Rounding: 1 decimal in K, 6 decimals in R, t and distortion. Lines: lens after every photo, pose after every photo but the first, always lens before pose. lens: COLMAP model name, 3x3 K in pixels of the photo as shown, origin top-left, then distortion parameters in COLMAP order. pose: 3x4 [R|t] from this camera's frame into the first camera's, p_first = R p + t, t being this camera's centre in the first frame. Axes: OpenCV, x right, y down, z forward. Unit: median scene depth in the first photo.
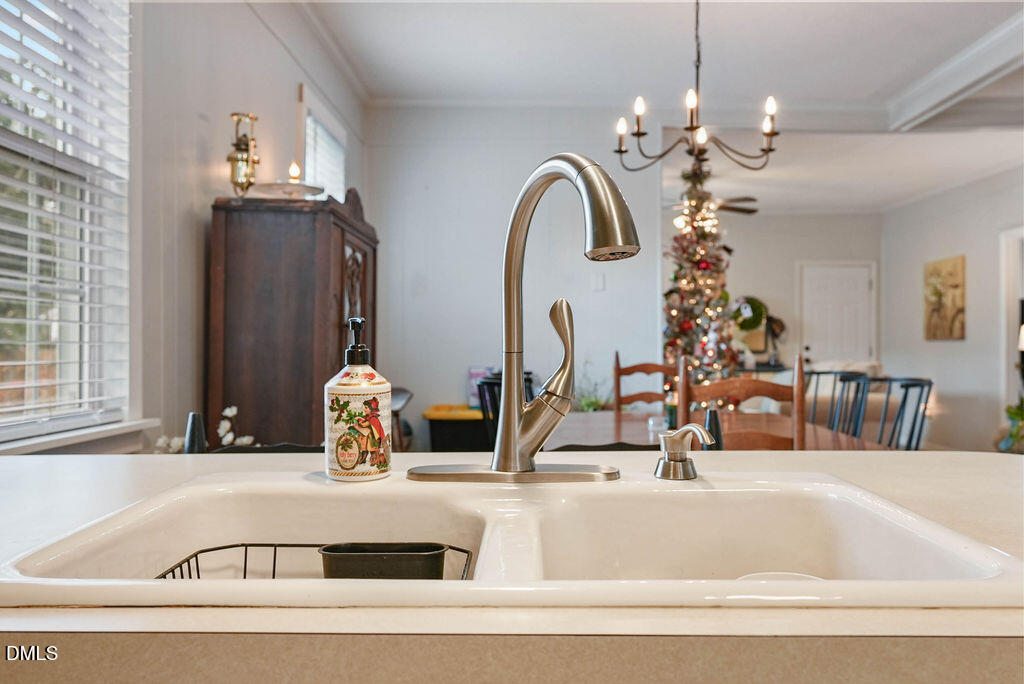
lens RADIAL K [[892.0, 0, 511.1], [0, 892.0, 343.3], [0, 0, 1]] dist [0.002878, 0.001580]
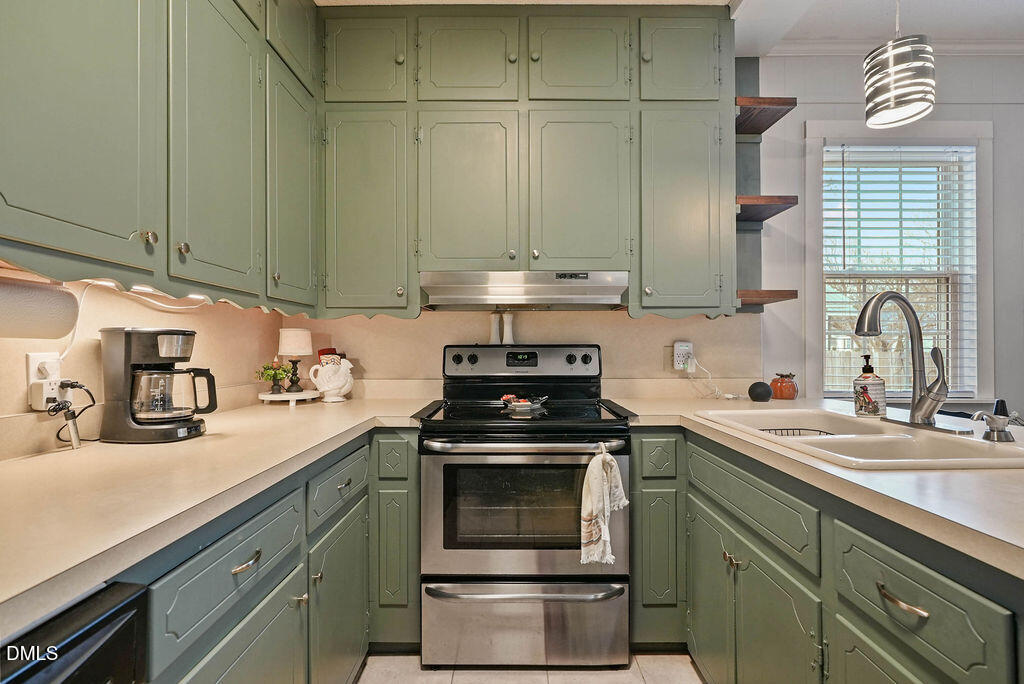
lens RADIAL K [[466.7, 0, 511.4], [0, 466.7, 347.3], [0, 0, 1]] dist [-0.001149, -0.000199]
pose [[0.028831, -0.007438, -0.999557, 0.773518], [0.006764, 0.999951, -0.007246, -0.033228], [0.999561, -0.006552, 0.028879, -0.063638]]
